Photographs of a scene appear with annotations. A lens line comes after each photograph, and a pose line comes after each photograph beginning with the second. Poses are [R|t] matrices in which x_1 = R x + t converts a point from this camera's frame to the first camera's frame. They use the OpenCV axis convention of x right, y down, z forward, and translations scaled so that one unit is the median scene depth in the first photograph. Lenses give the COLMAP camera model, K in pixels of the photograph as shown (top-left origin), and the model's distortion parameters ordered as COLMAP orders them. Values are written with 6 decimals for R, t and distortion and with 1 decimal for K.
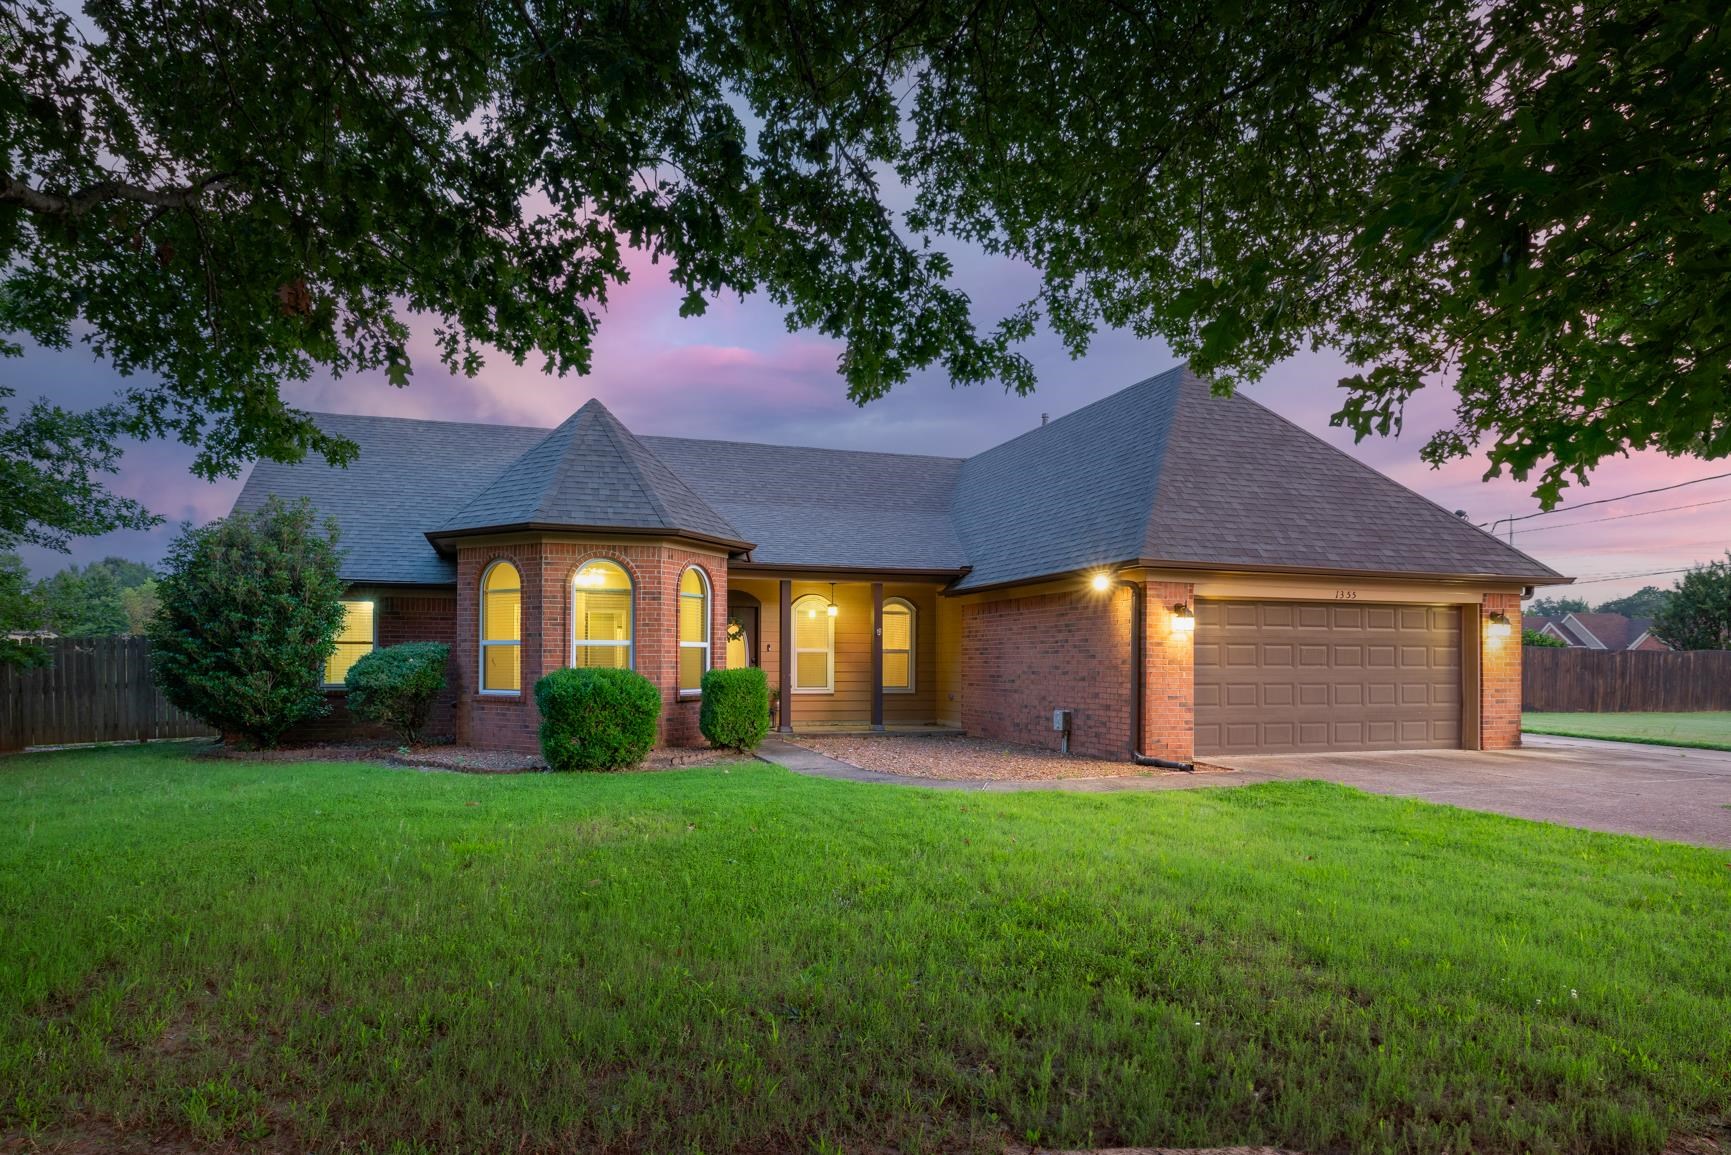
lens RADIAL K [[1108.6, 0, 864.4], [0, 1108.6, 659.4], [0, 0, 1]] dist [-0.003917, -0.001148]
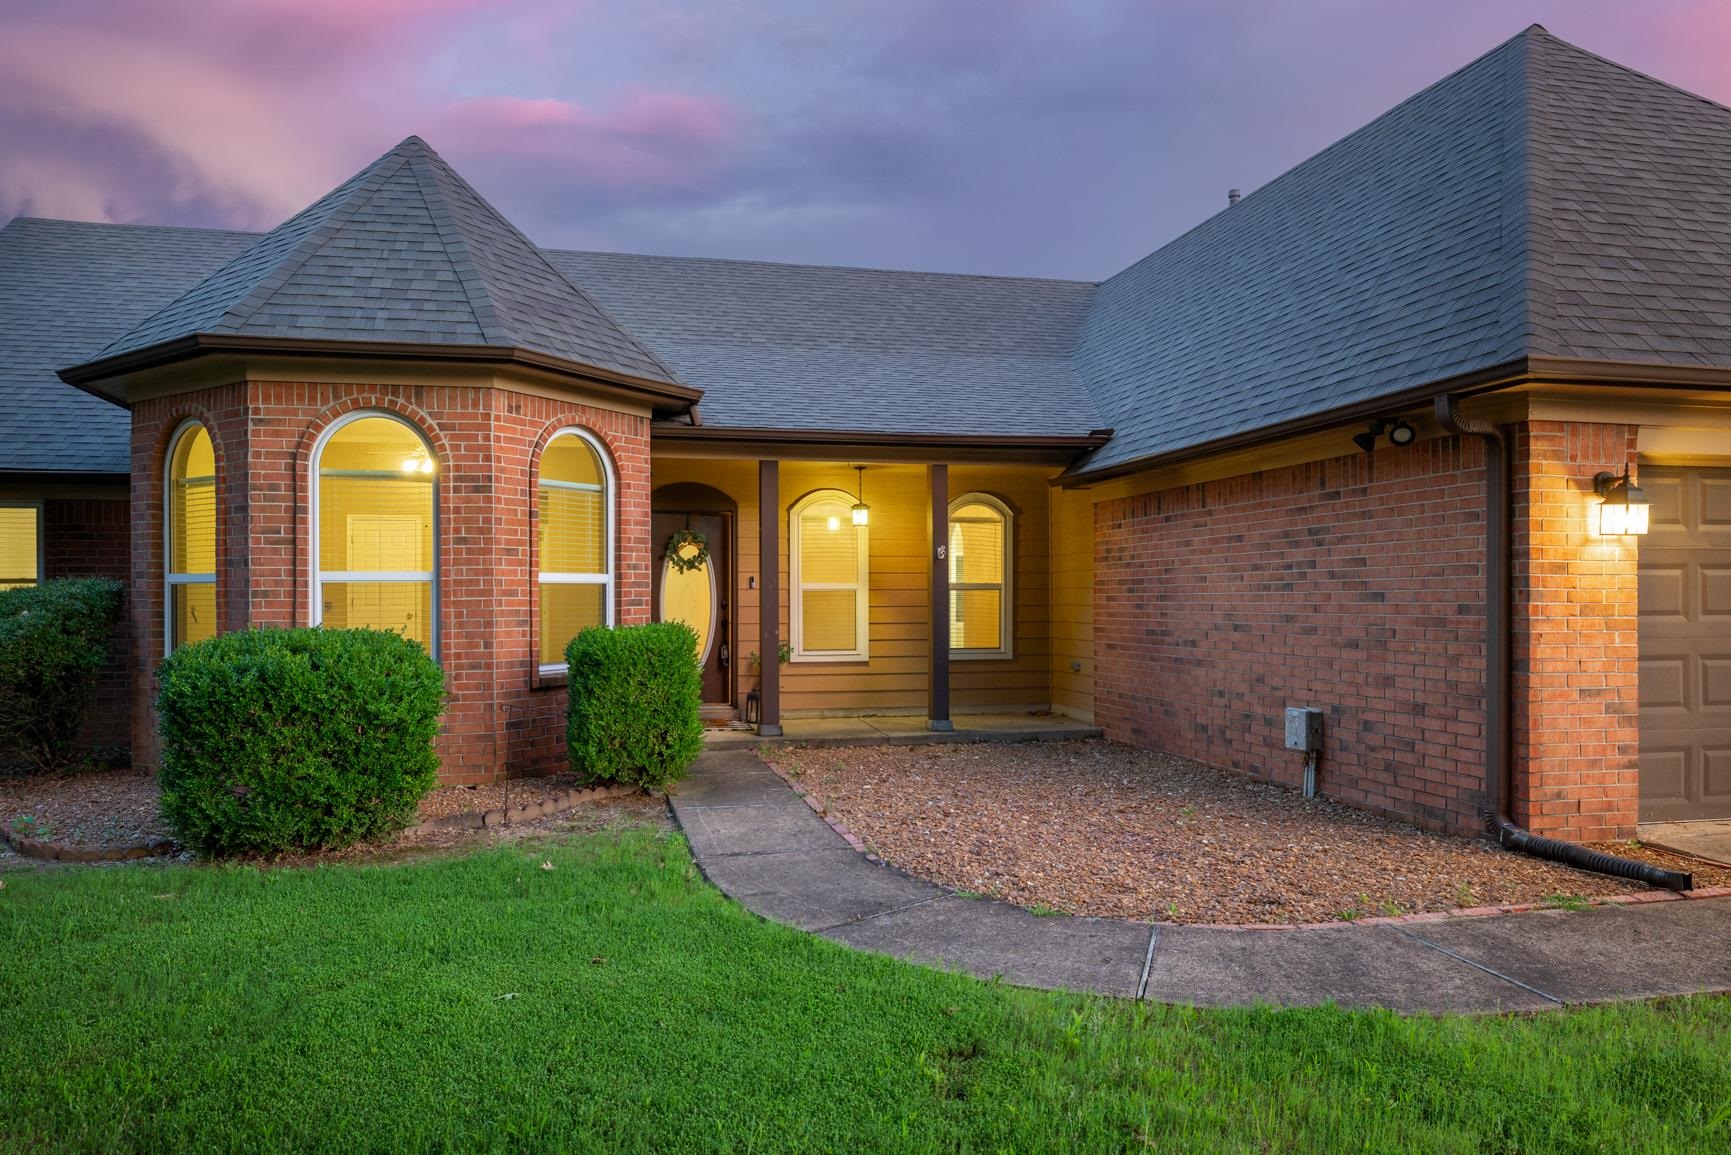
lens RADIAL K [[1215.0, 0, 848.7], [0, 1215.0, 597.5], [0, 0, 1]] dist [-0.001198, 0.001966]
pose [[0.993026, -0.007158, -0.117682, 0.045143], [0.007609, 0.999965, 0.003384, -0.005489], [0.117653, -0.004256, 0.993046, 0.461060]]
